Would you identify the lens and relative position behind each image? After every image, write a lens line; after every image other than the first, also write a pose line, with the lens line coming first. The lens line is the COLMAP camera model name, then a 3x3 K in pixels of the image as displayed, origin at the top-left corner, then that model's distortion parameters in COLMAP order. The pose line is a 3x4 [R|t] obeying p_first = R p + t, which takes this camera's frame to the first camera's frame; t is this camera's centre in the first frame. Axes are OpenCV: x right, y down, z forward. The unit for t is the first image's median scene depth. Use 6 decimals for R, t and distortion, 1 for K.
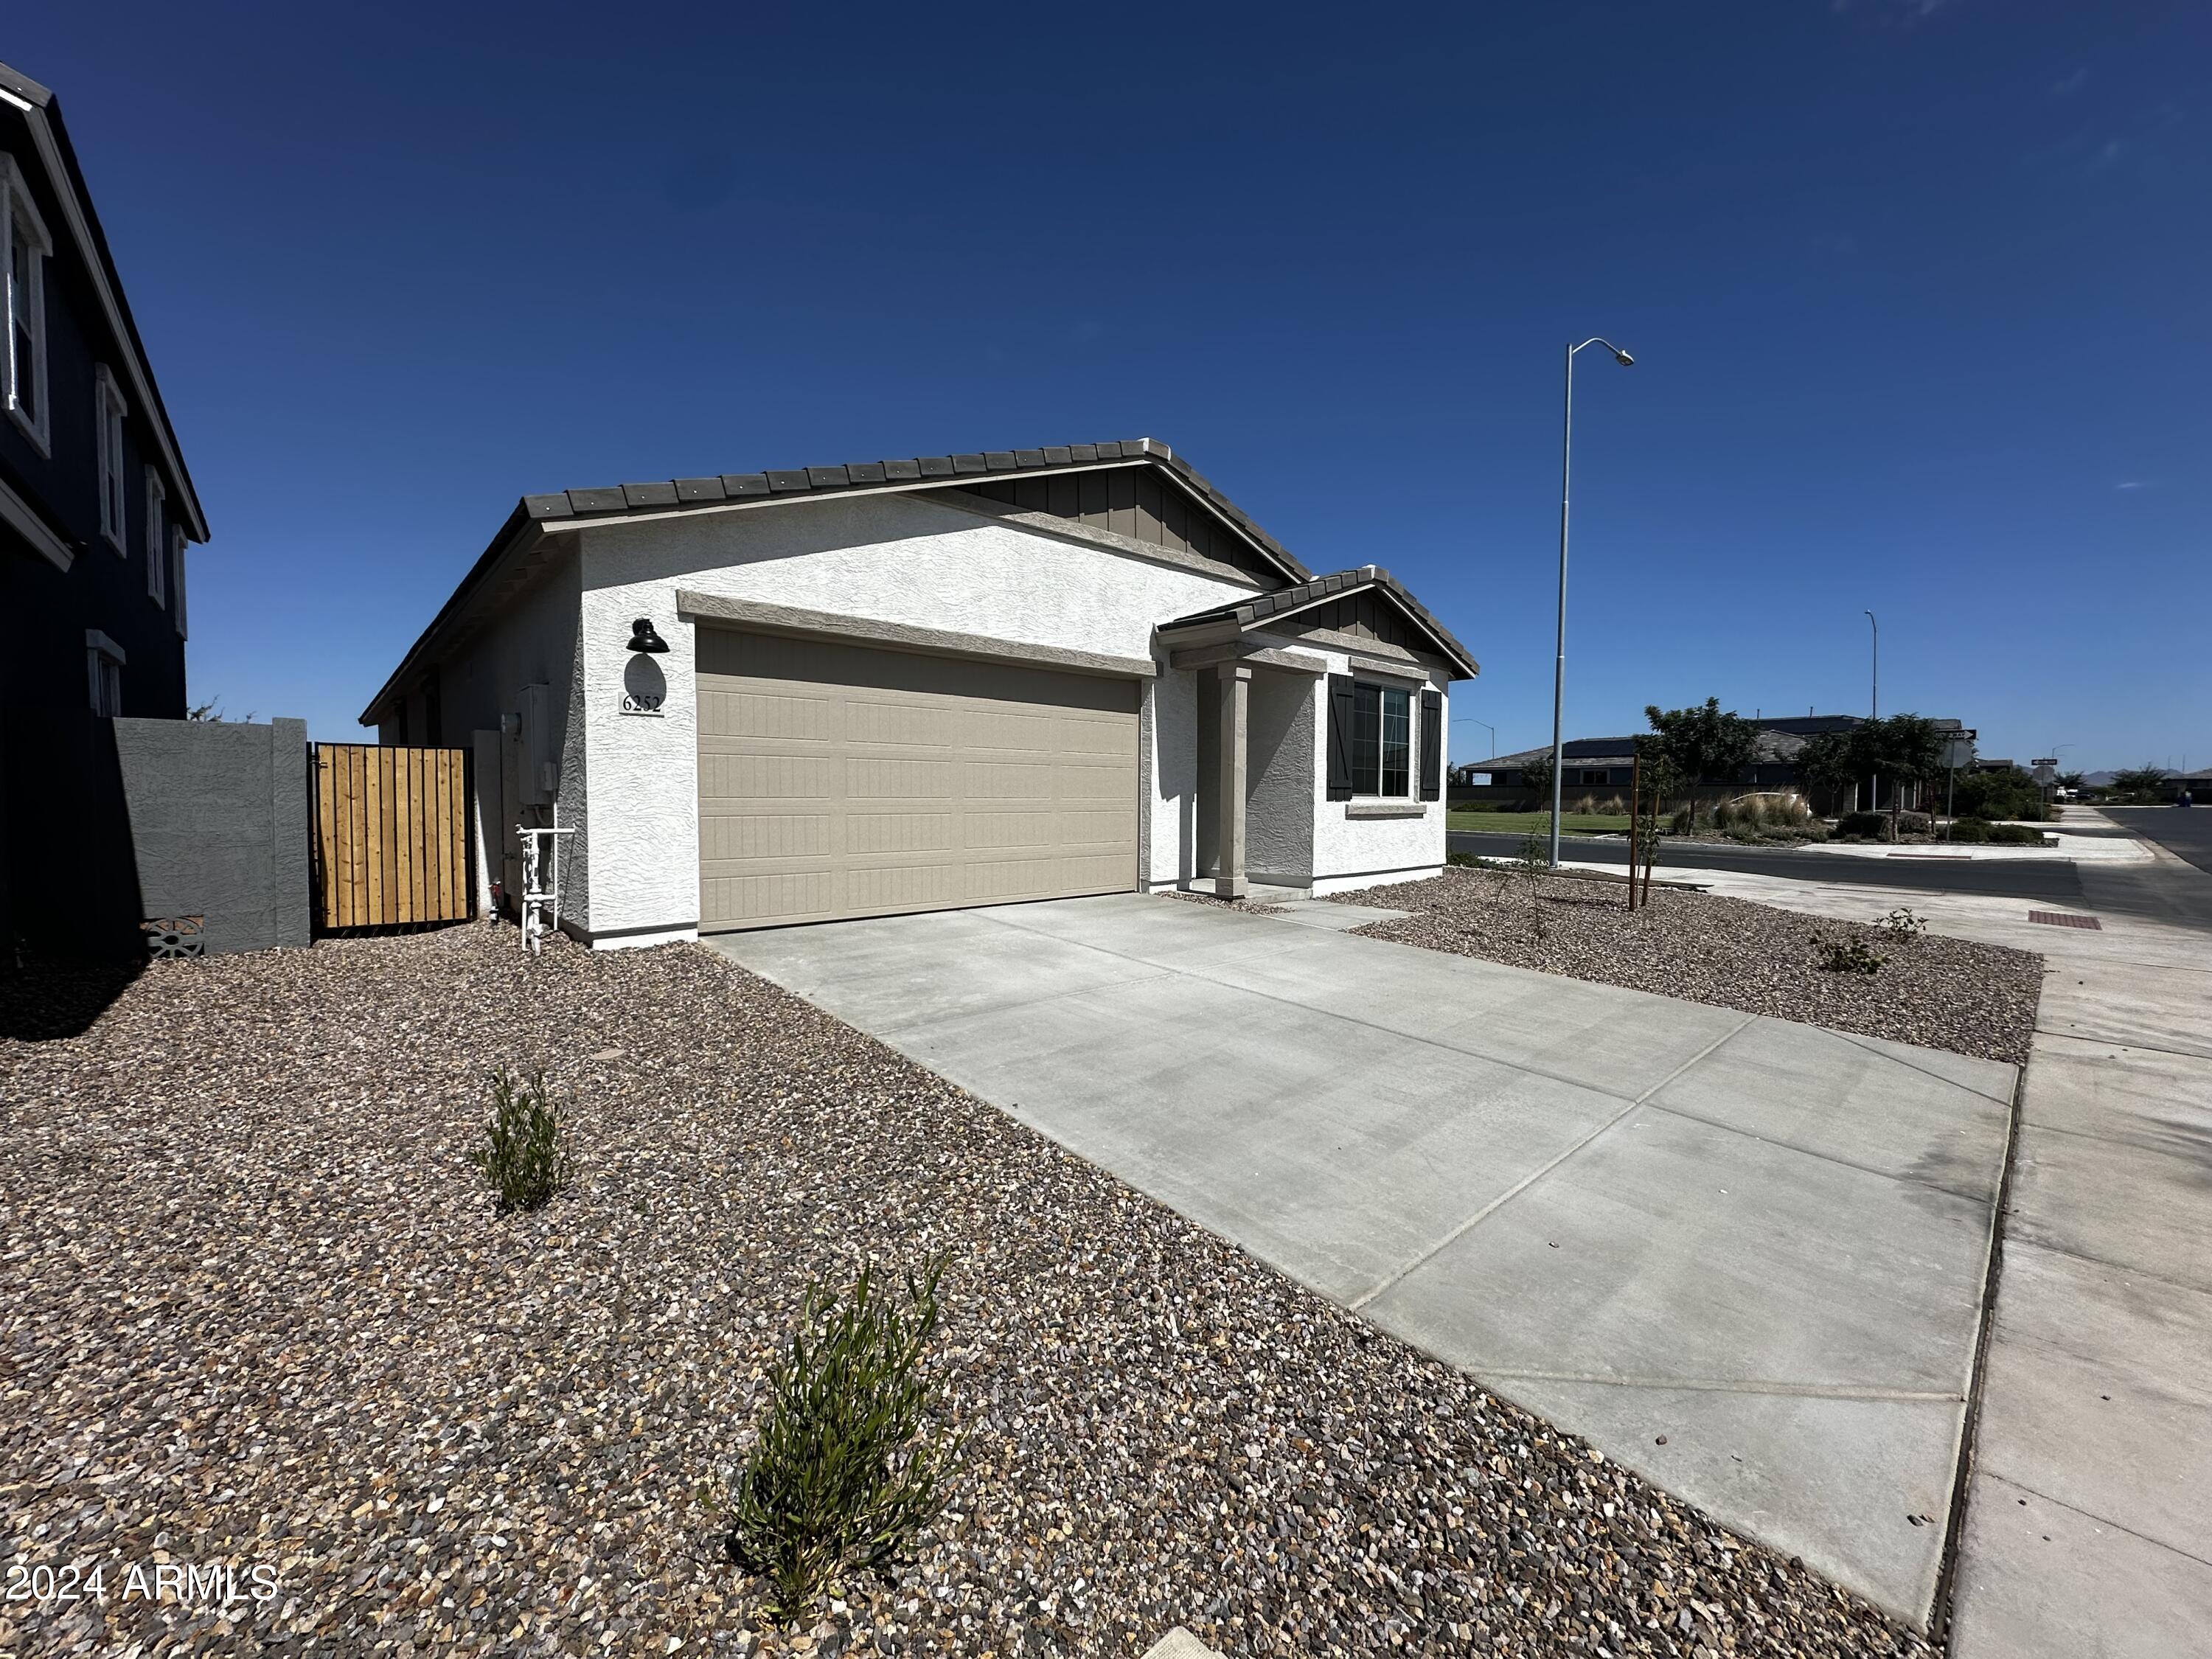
lens RADIAL K [[883.7, 0, 1109.6], [0, 883.7, 828.7], [0, 0, 1]] dist [-0.004294, 0.000747]
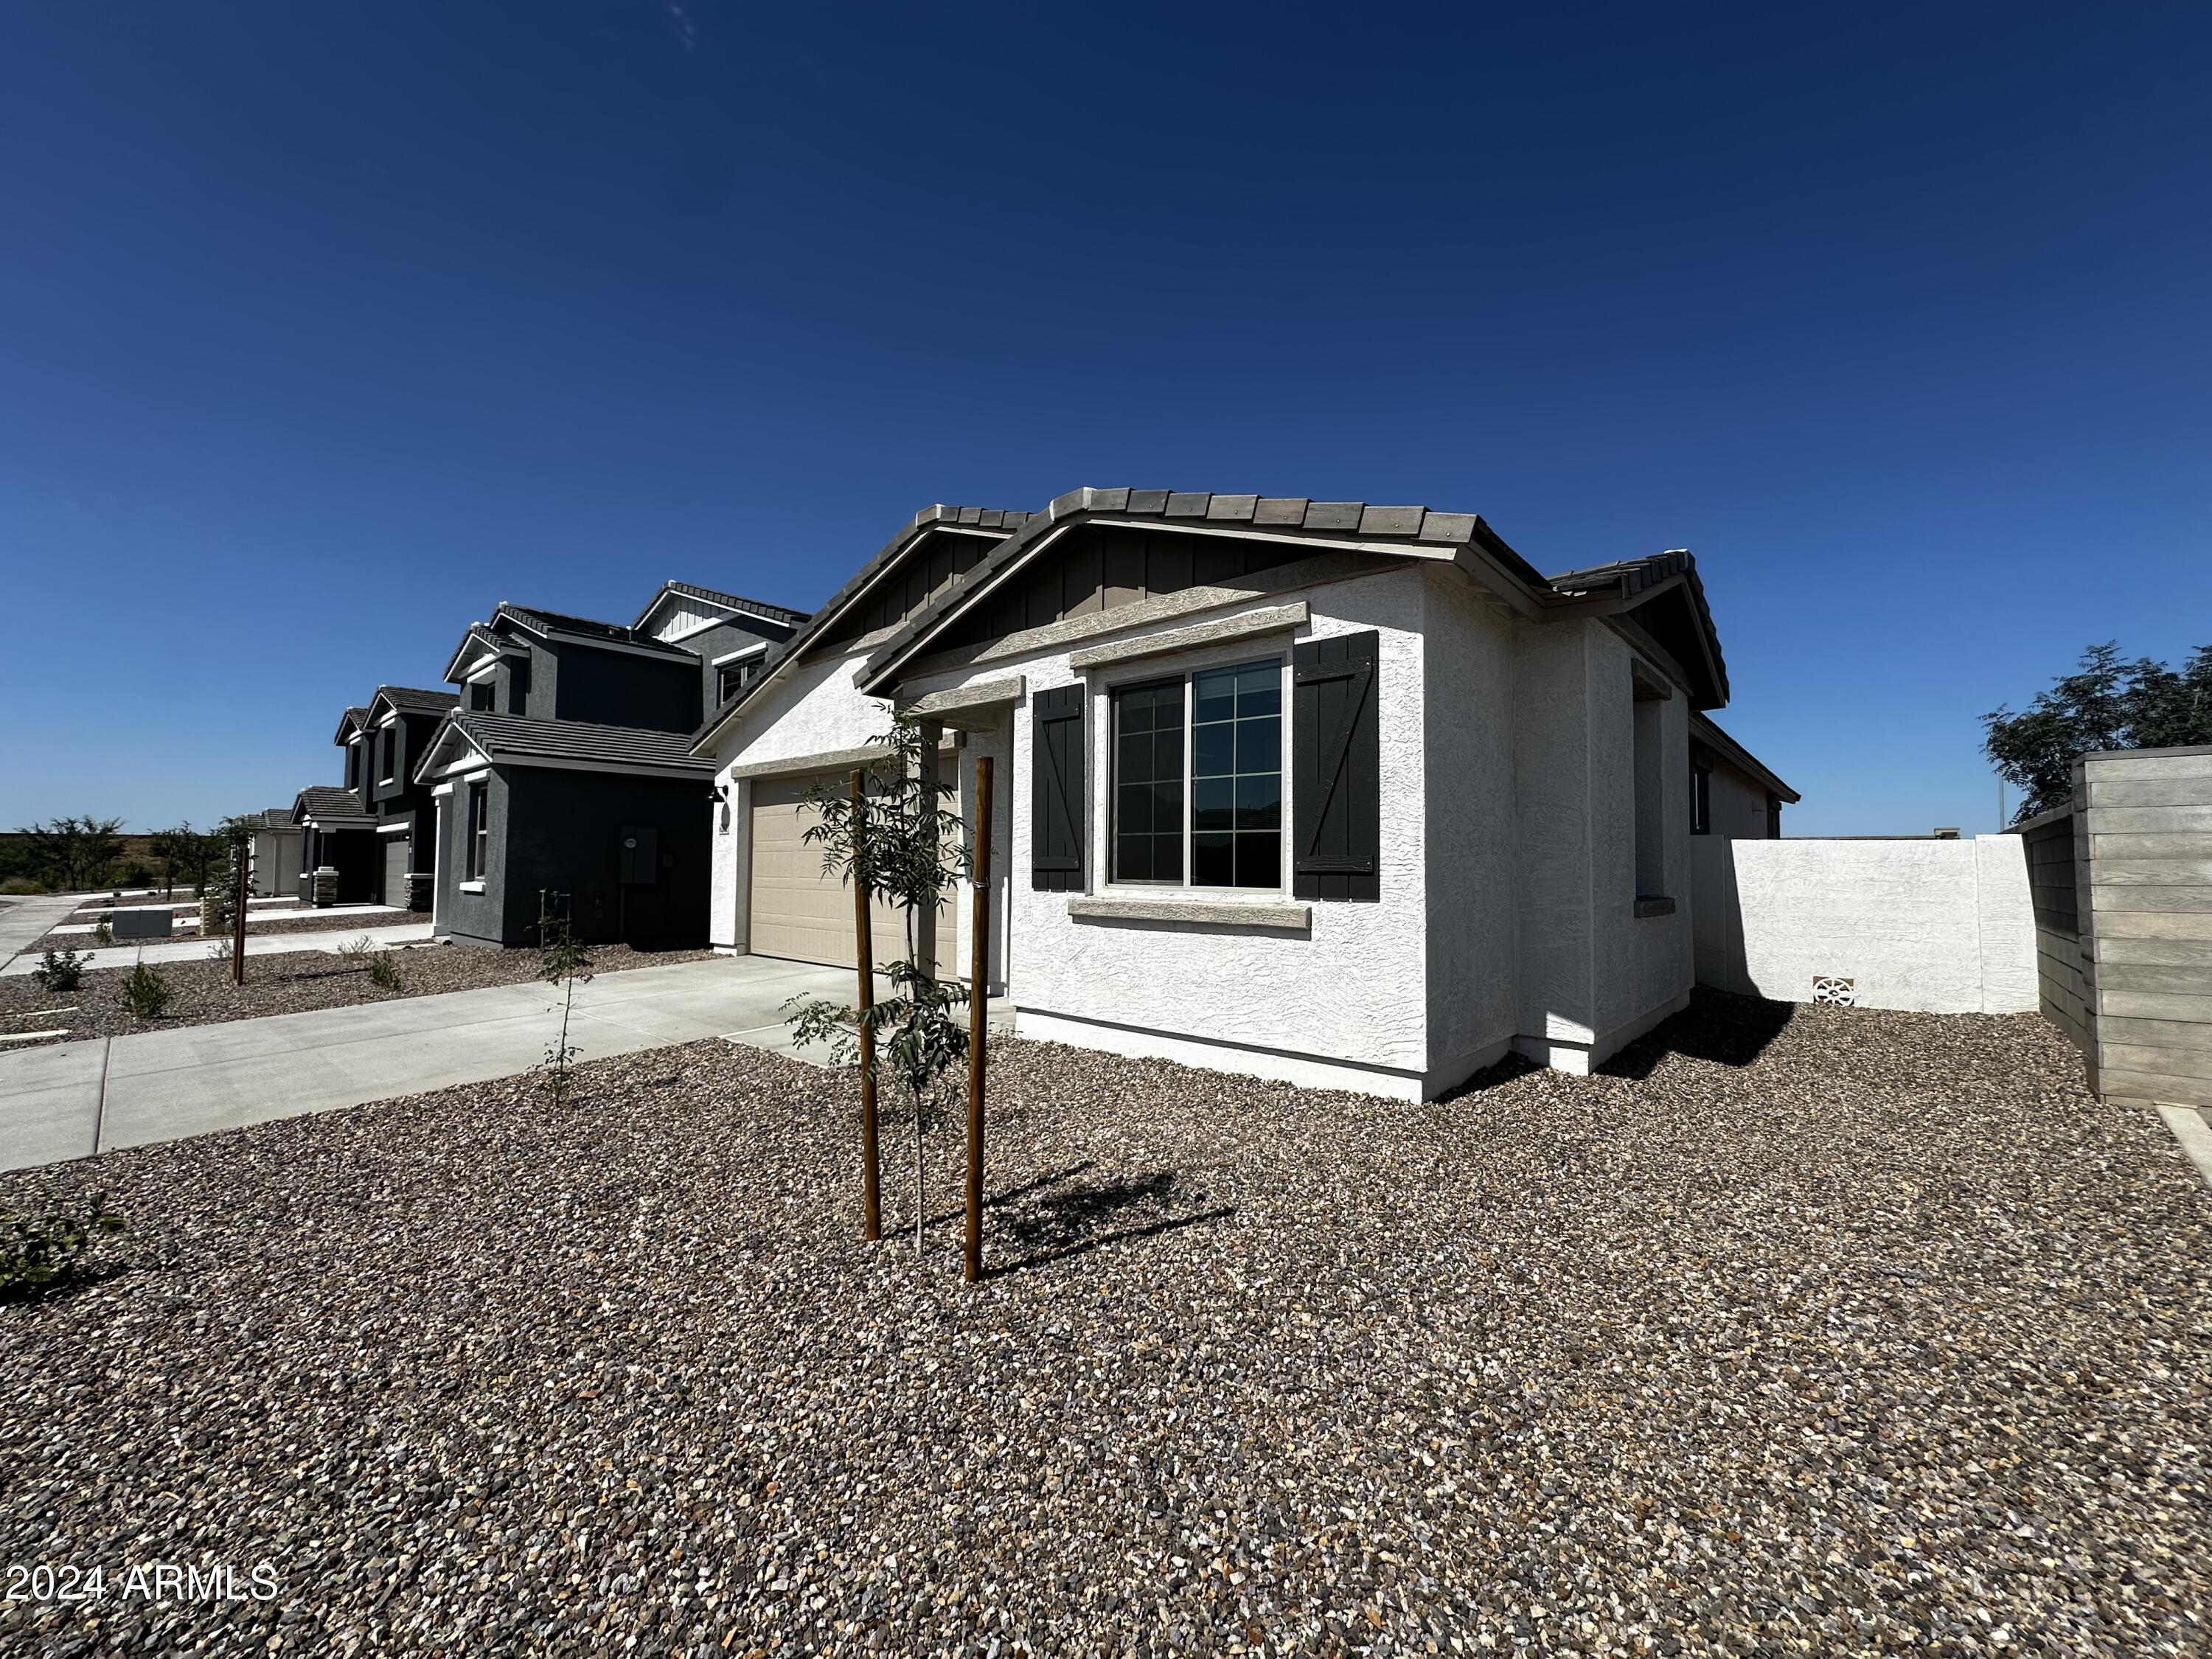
lens RADIAL K [[883.7, 0, 1108.3], [0, 883.7, 826.2], [0, 0, 1]] dist [-0.004294, 0.000747]
pose [[0.093839, -0.050721, -0.994295, 1.013356], [-0.042012, 0.997610, -0.054855, -0.051207], [0.994701, 0.046920, 0.091484, 1.131285]]
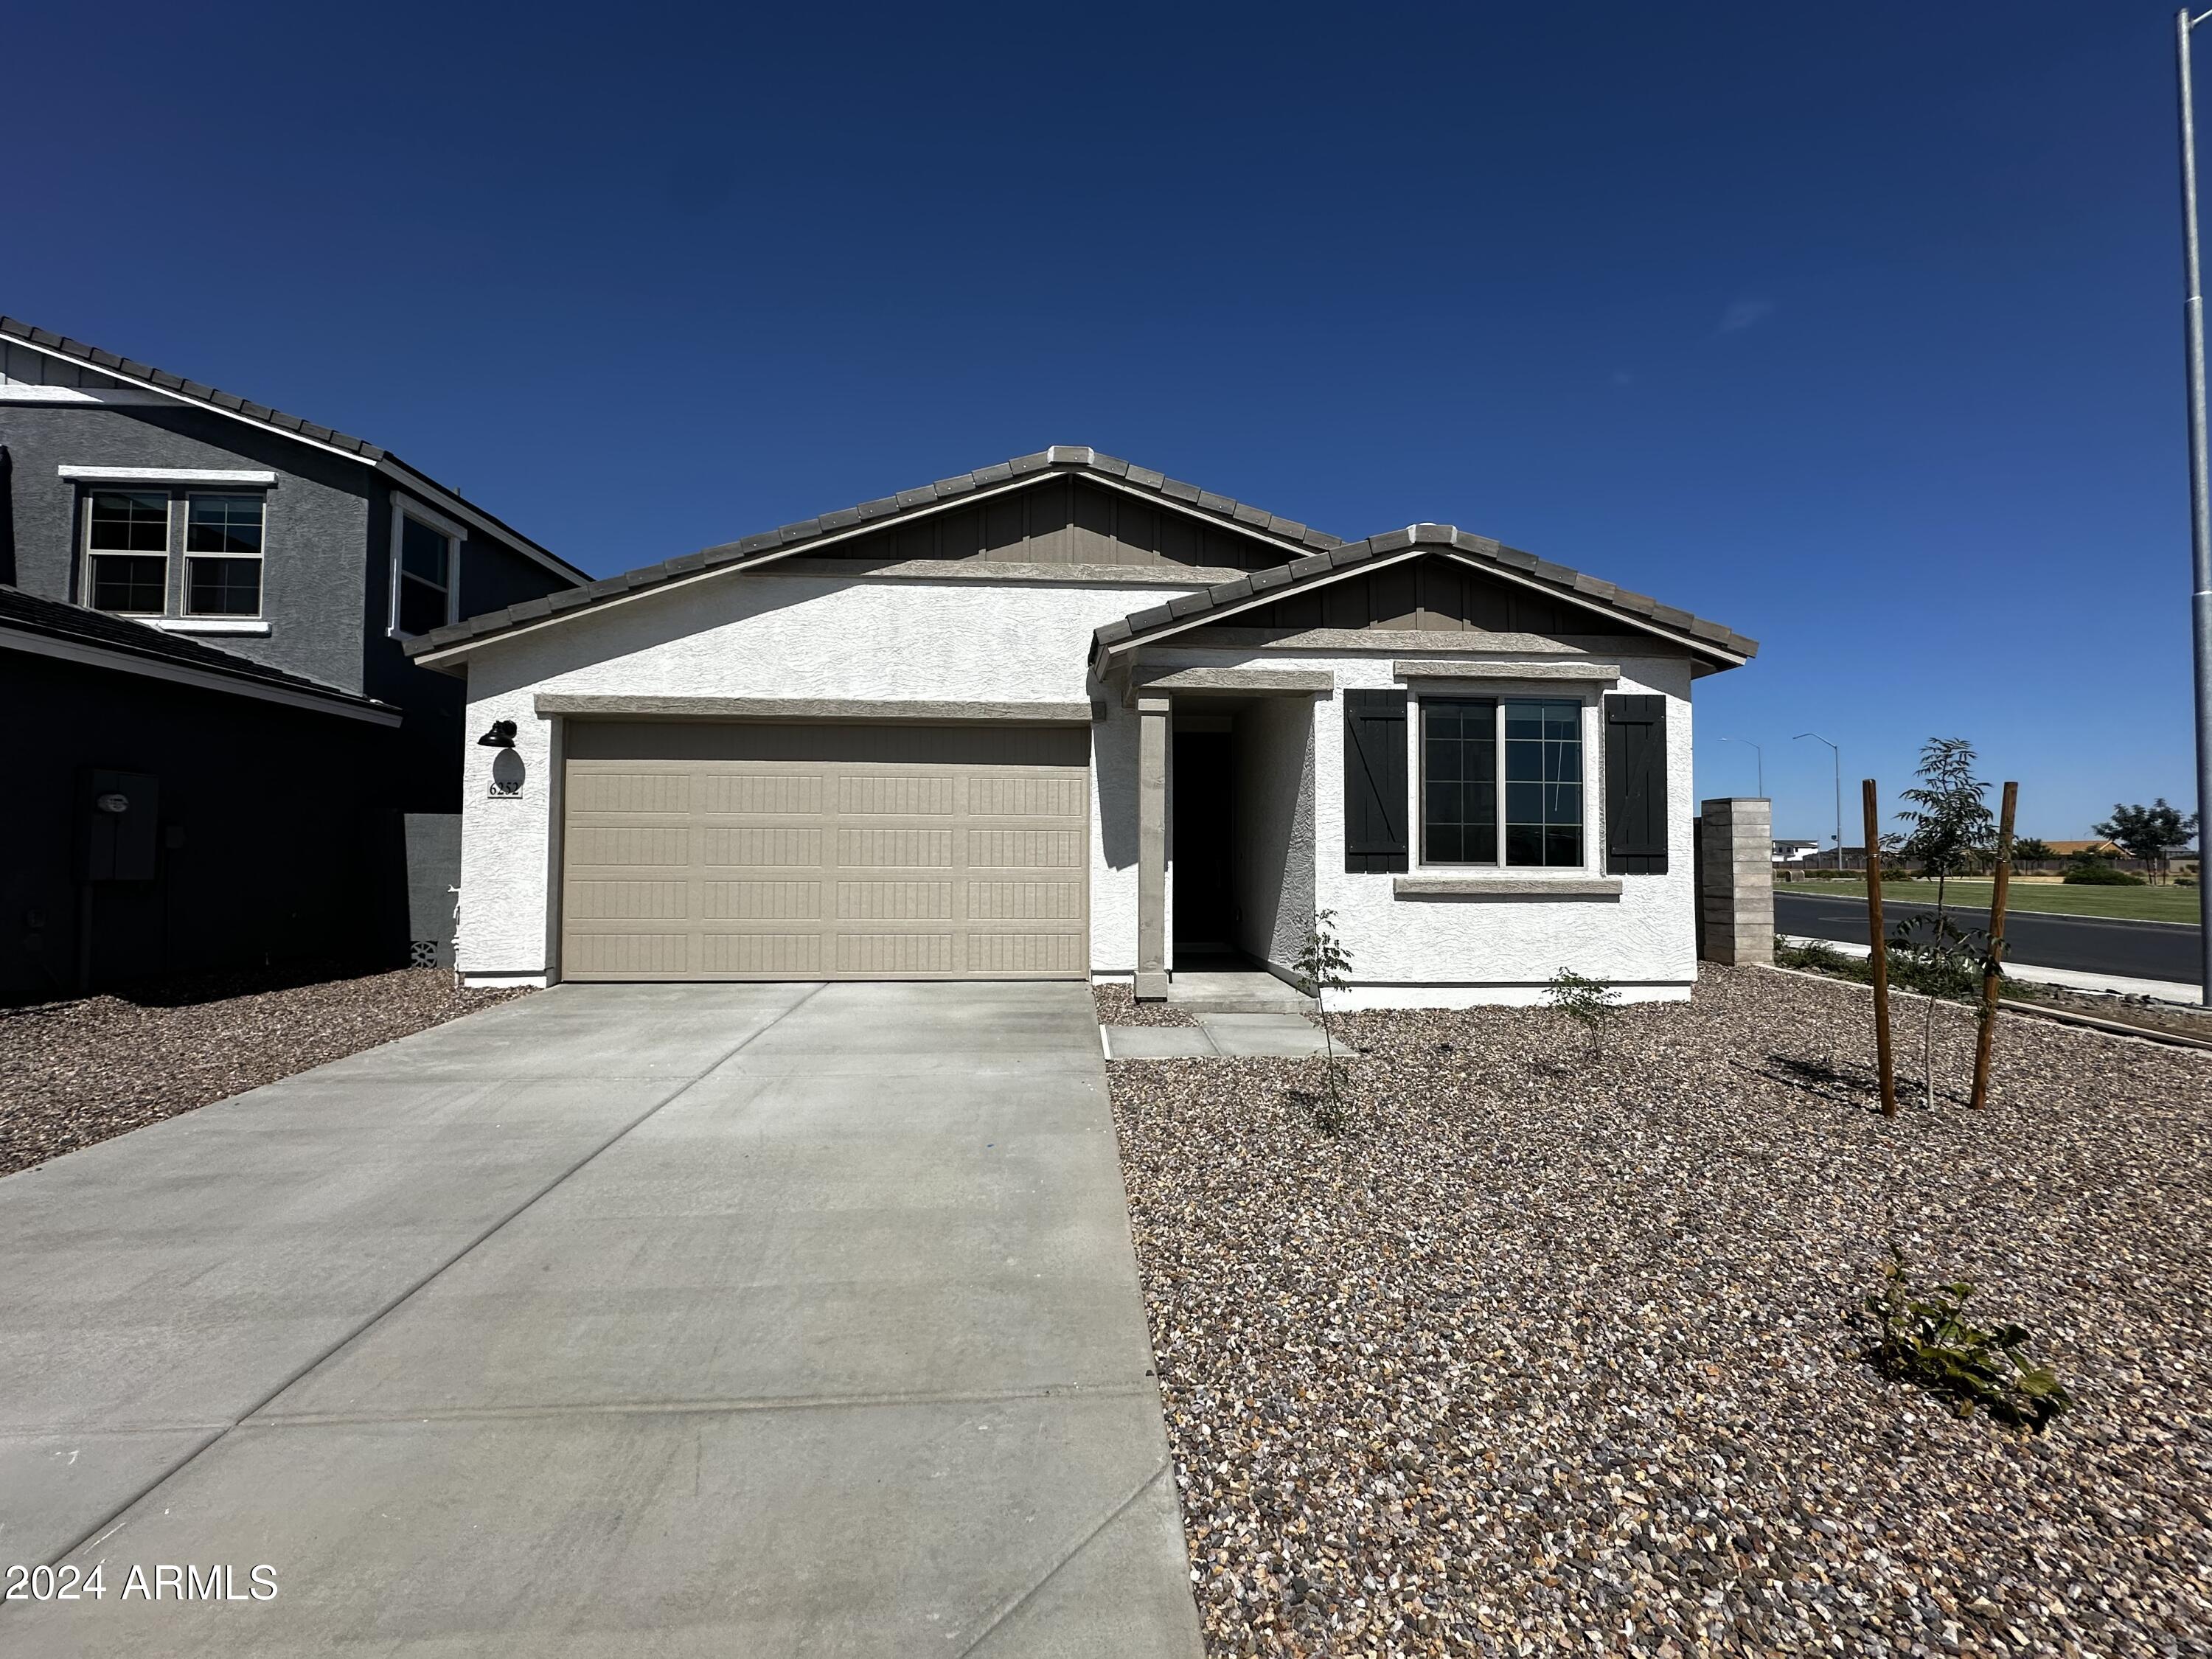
lens RADIAL K [[883.7, 0, 1114.2], [0, 883.7, 826.3], [0, 0, 1]] dist [-0.004294, 0.000747]
pose [[0.776670, -0.023398, -0.629473, 0.616438], [-0.024988, 0.997379, -0.067904, -0.018155], [0.629411, 0.068468, 0.774050, 0.396879]]
